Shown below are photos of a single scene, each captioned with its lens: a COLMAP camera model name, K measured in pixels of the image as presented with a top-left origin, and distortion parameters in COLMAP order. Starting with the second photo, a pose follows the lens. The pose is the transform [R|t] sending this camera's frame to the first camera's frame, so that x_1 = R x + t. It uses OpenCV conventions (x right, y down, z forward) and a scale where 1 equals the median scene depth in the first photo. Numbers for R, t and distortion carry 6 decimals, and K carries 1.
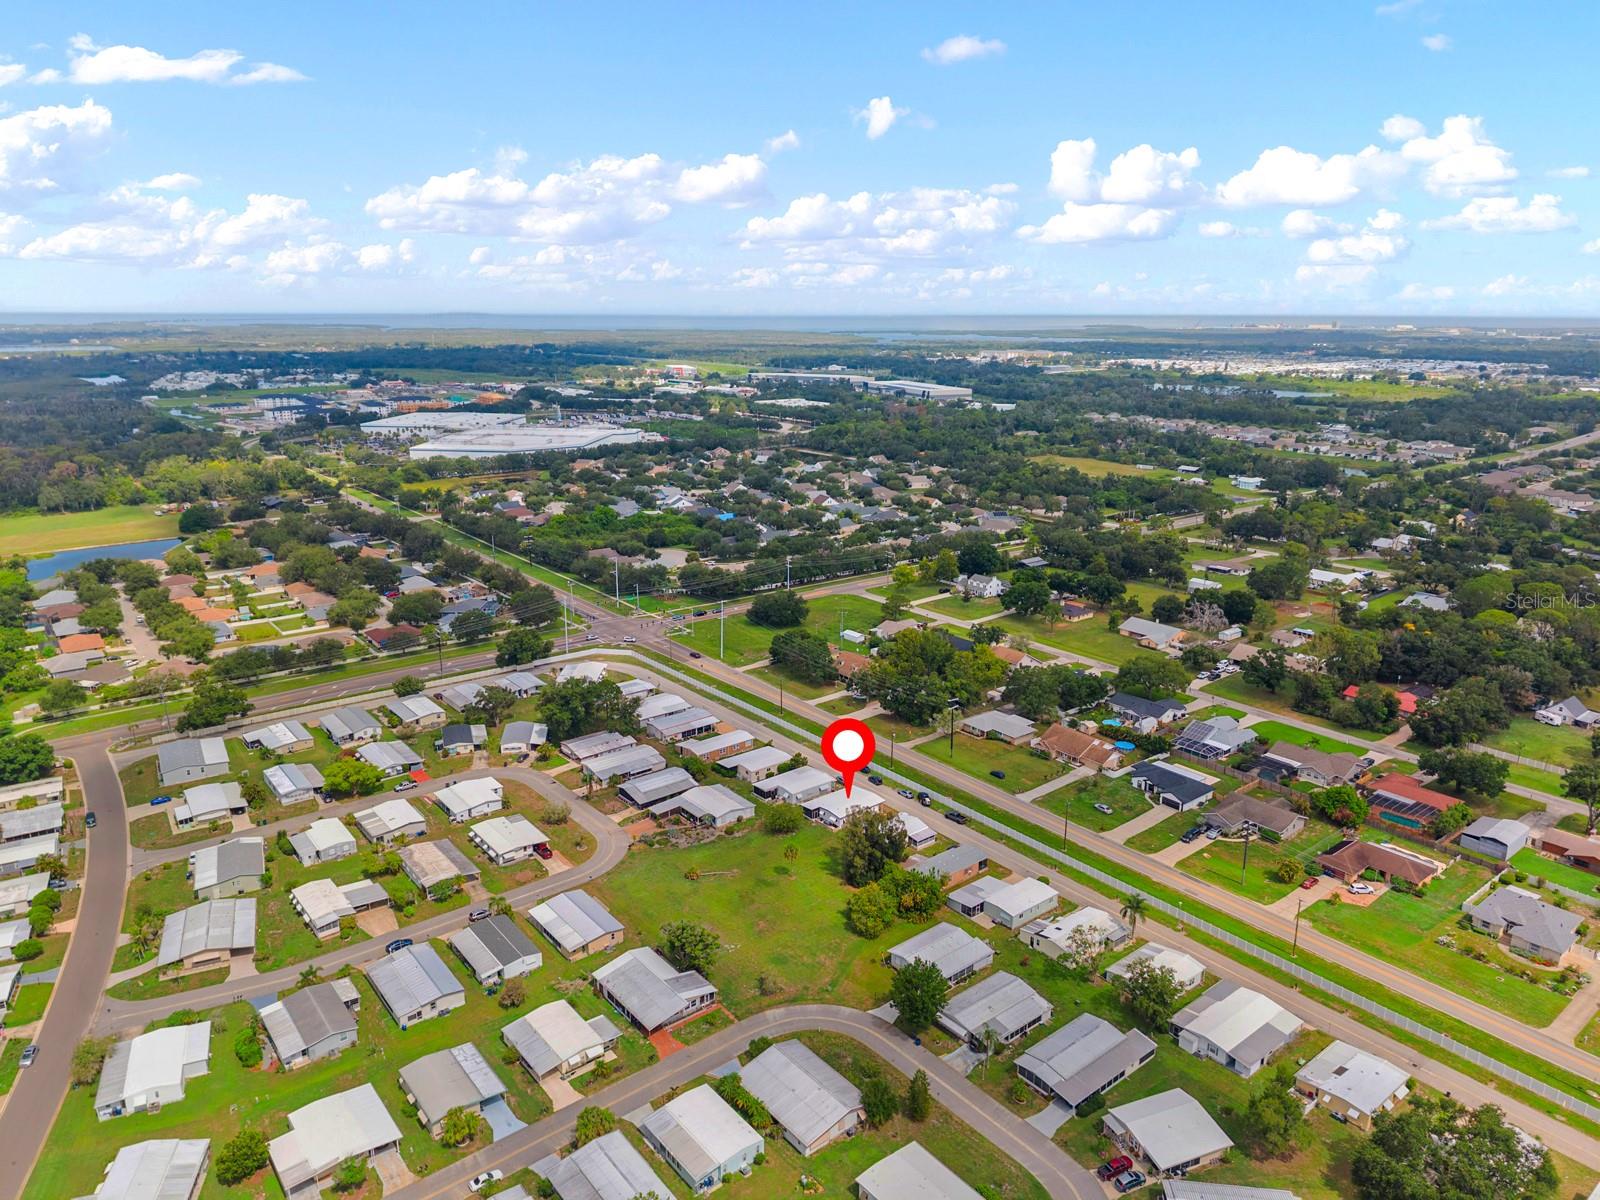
lens RADIAL K [[1078.9, 0, 800.0], [0, 1078.9, 600.0], [0, 0, 1]] dist [-0.006650, -0.005834]
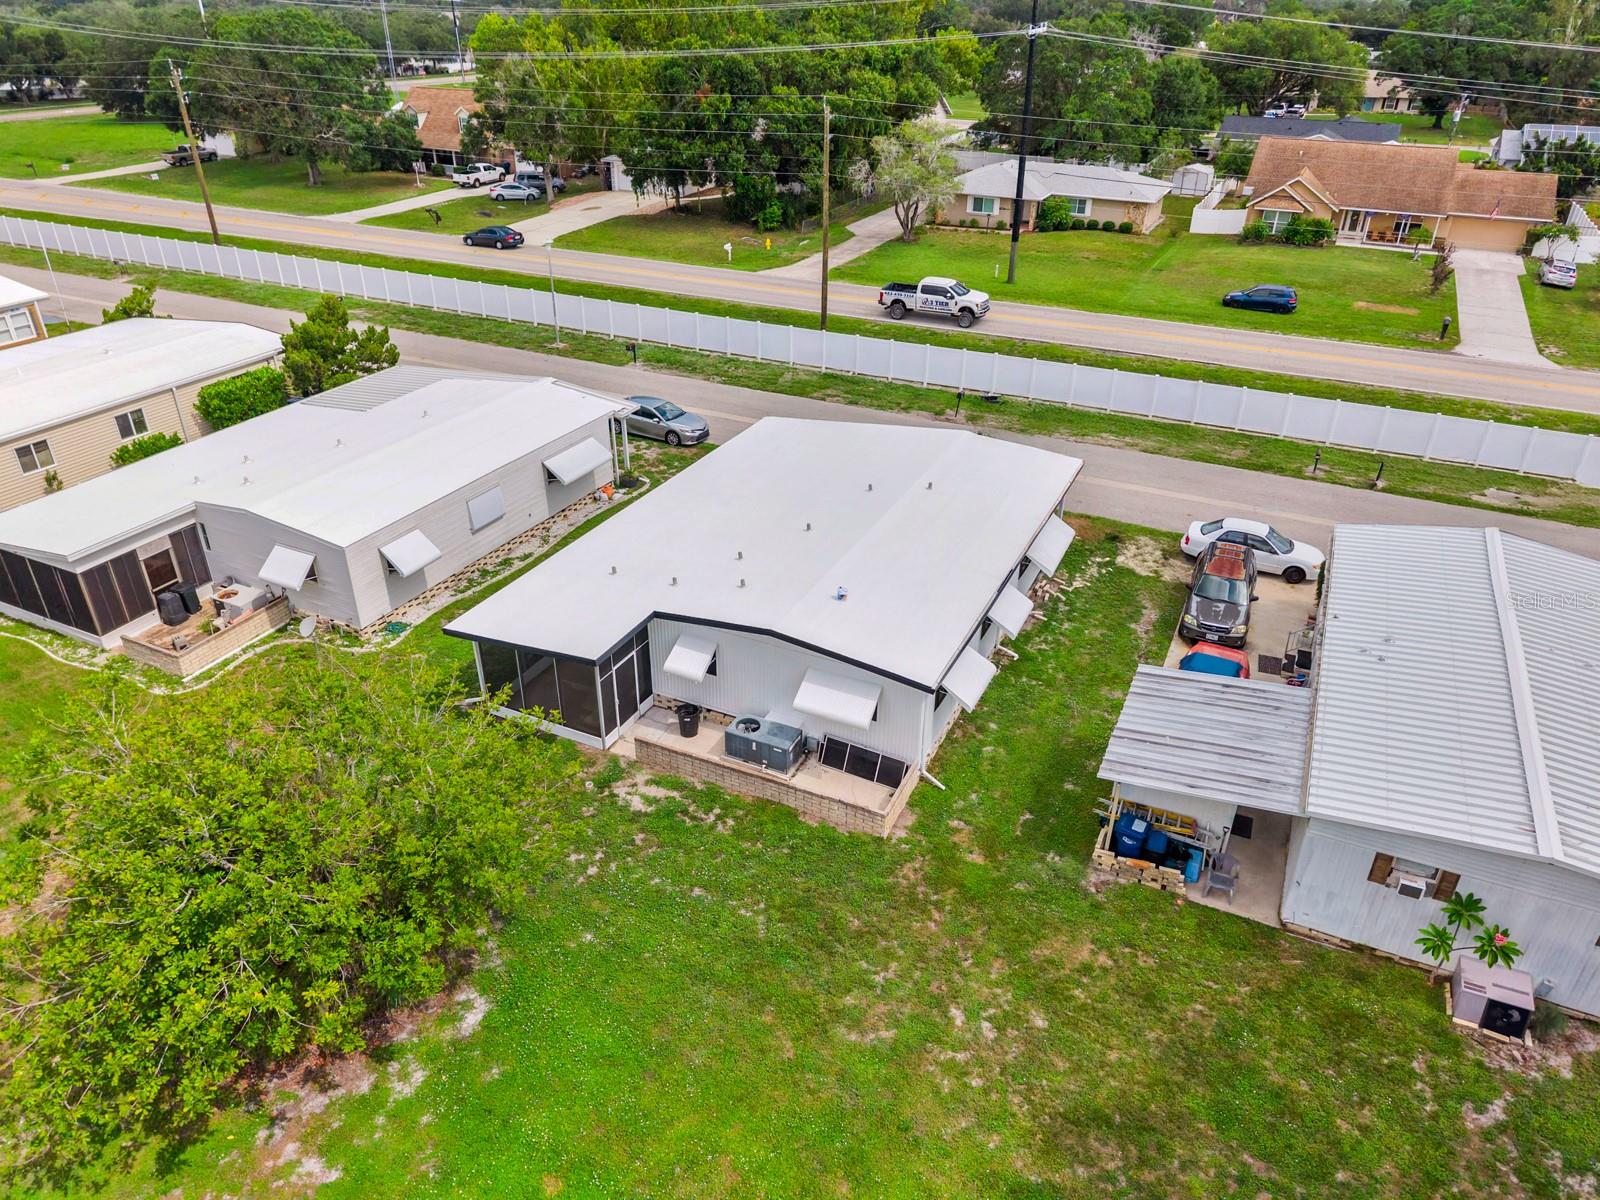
lens RADIAL K [[1078.9, 0, 800.0], [0, 1078.9, 600.0], [0, 0, 1]] dist [-0.006650, -0.005834]
pose [[0.907572, -0.198133, 0.370211, -0.006557], [0.104479, 0.960501, 0.257918, 0.168427], [-0.406690, -0.195400, 0.892425, 0.917389]]
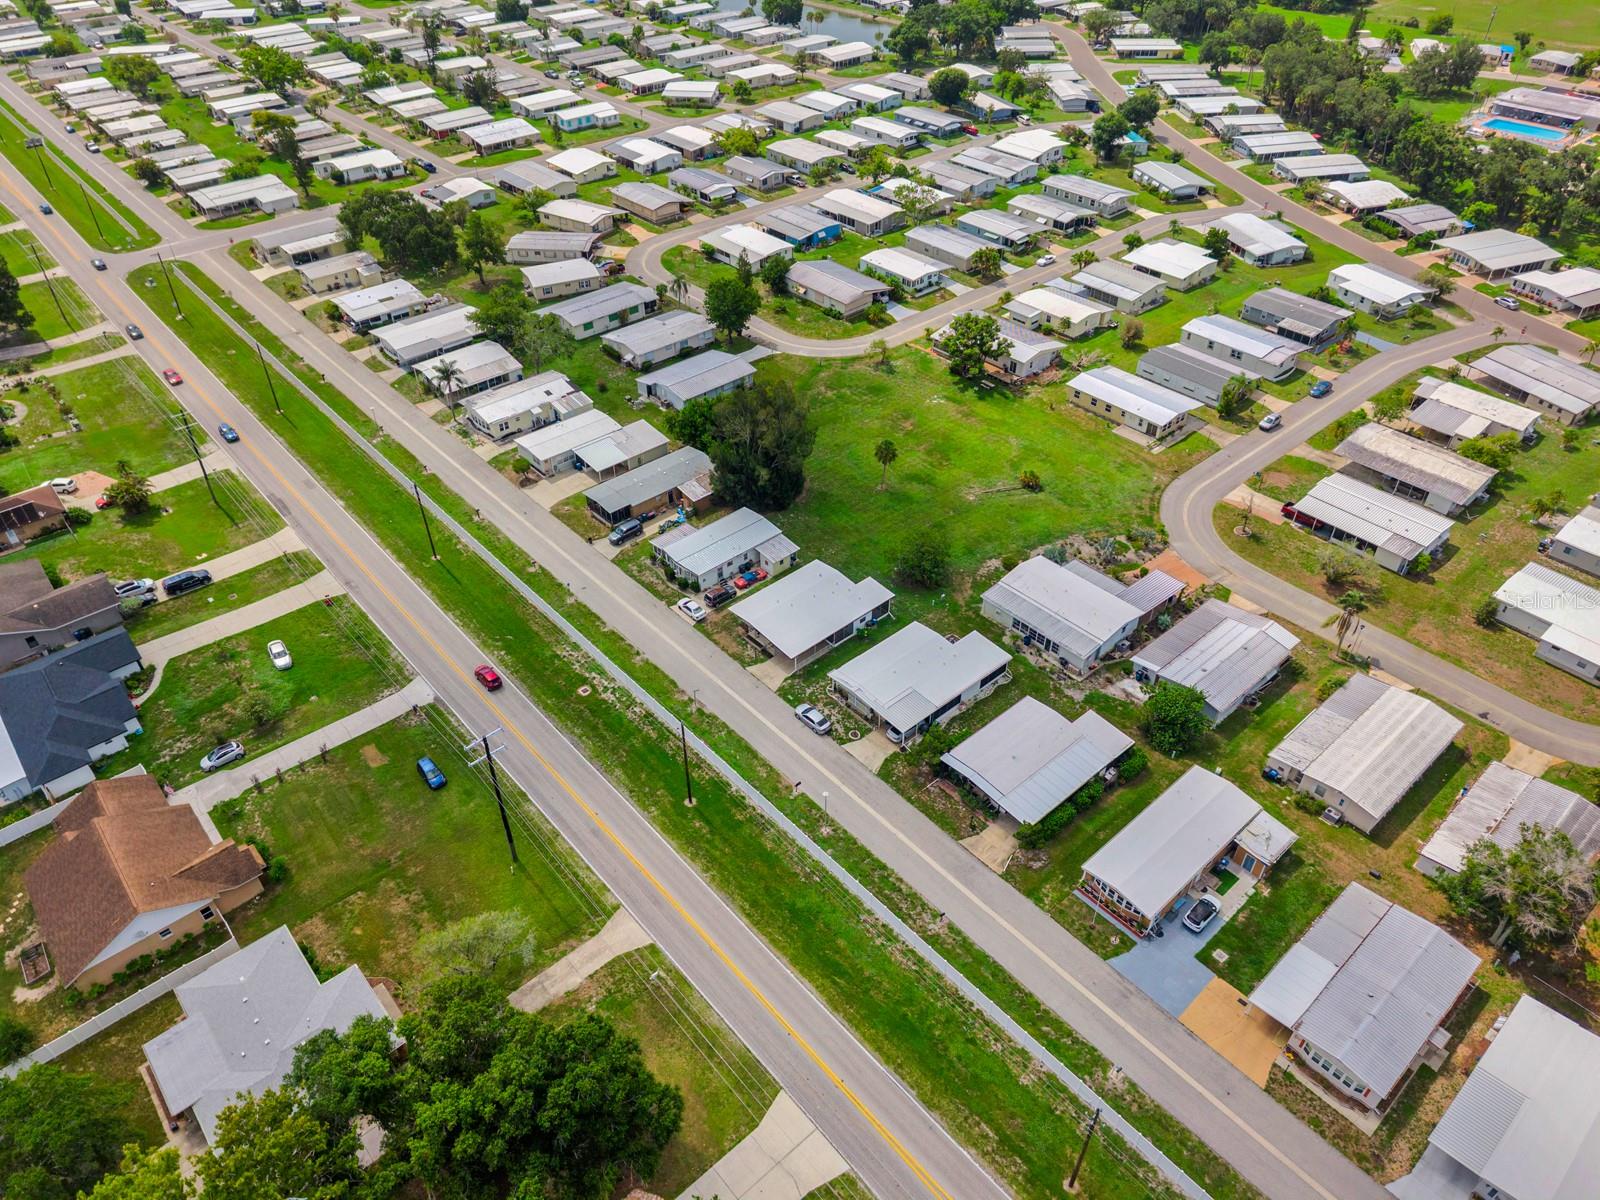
lens RADIAL K [[1078.9, 0, 800.0], [0, 1078.9, 600.0], [0, 0, 1]] dist [-0.006650, -0.005834]
pose [[-0.999283, 0.019175, -0.032661, 0.064503], [-0.015673, 0.575694, 0.817515, -0.232586], [0.034479, 0.817440, -0.574981, 1.322979]]
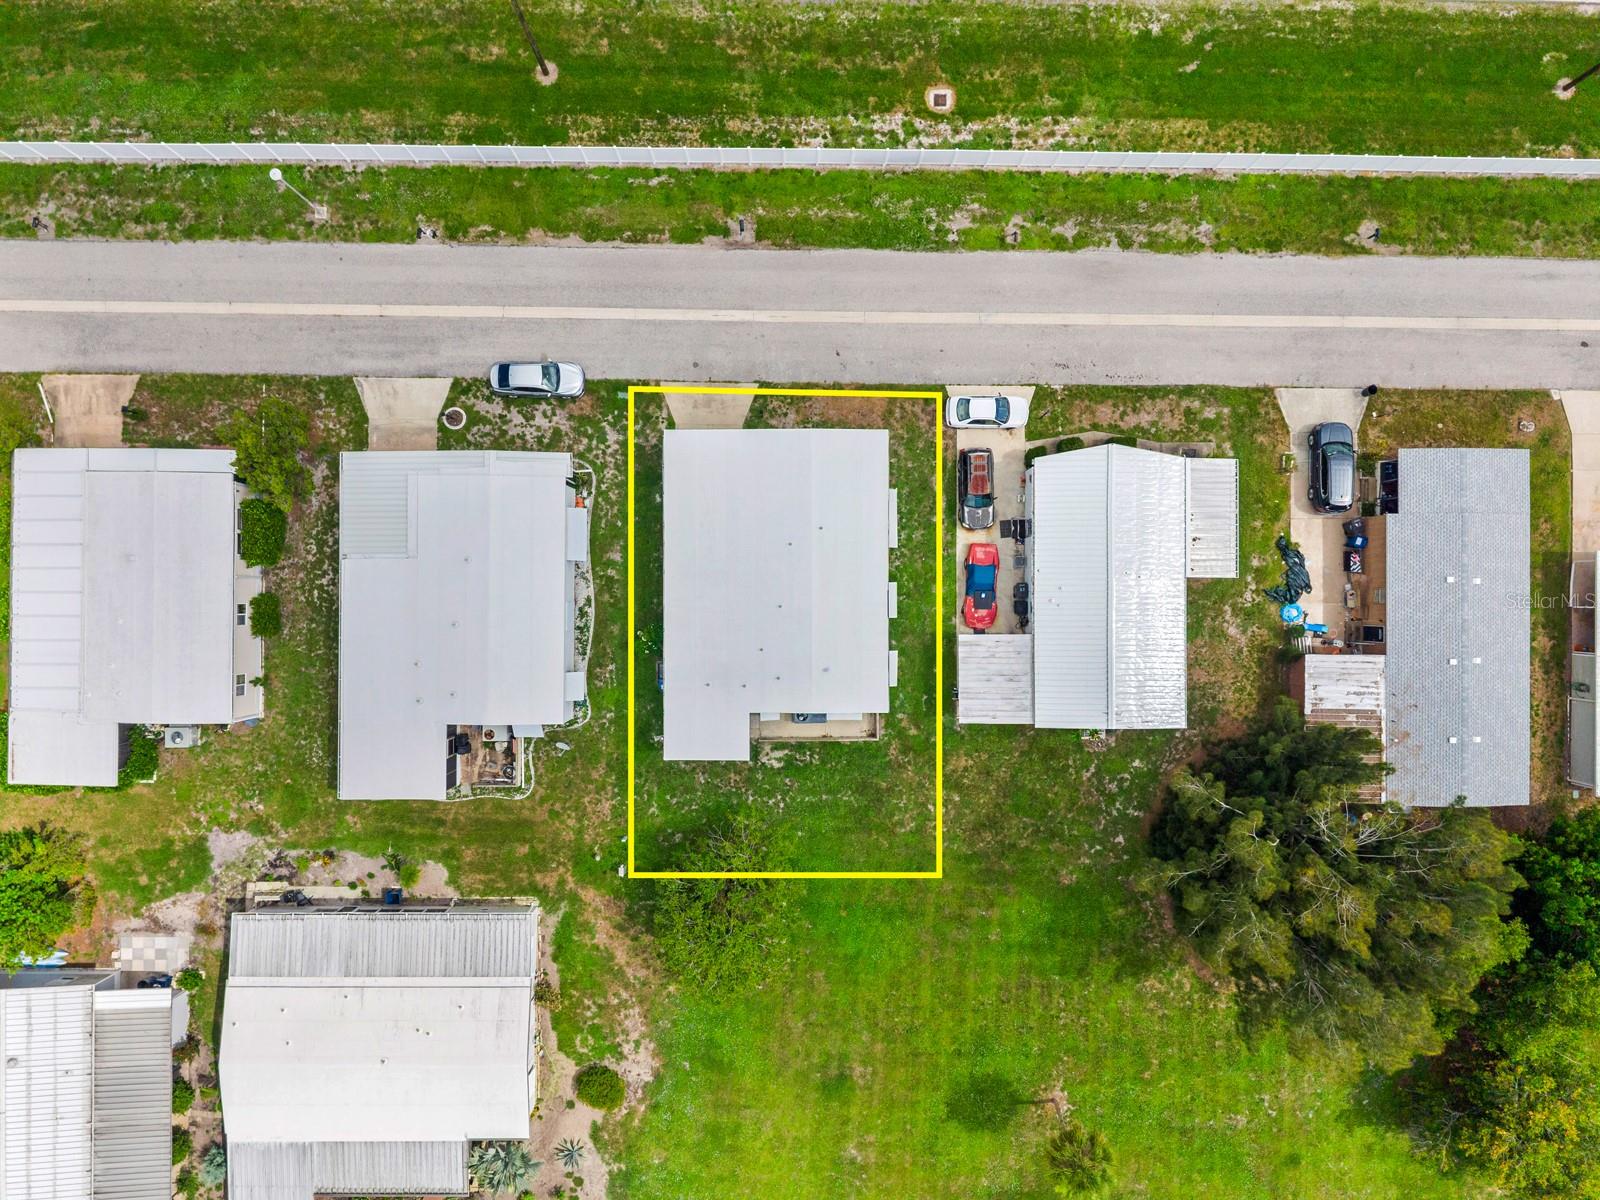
lens RADIAL K [[1078.9, 0, 800.0], [0, 1078.9, 600.0], [0, 0, 1]] dist [-0.006650, -0.005834]
pose [[0.634418, -0.772978, 0.004337, 0.042377], [0.194217, 0.164828, 0.967012, -0.019774], [-0.748194, -0.612647, 0.254695, 0.965875]]
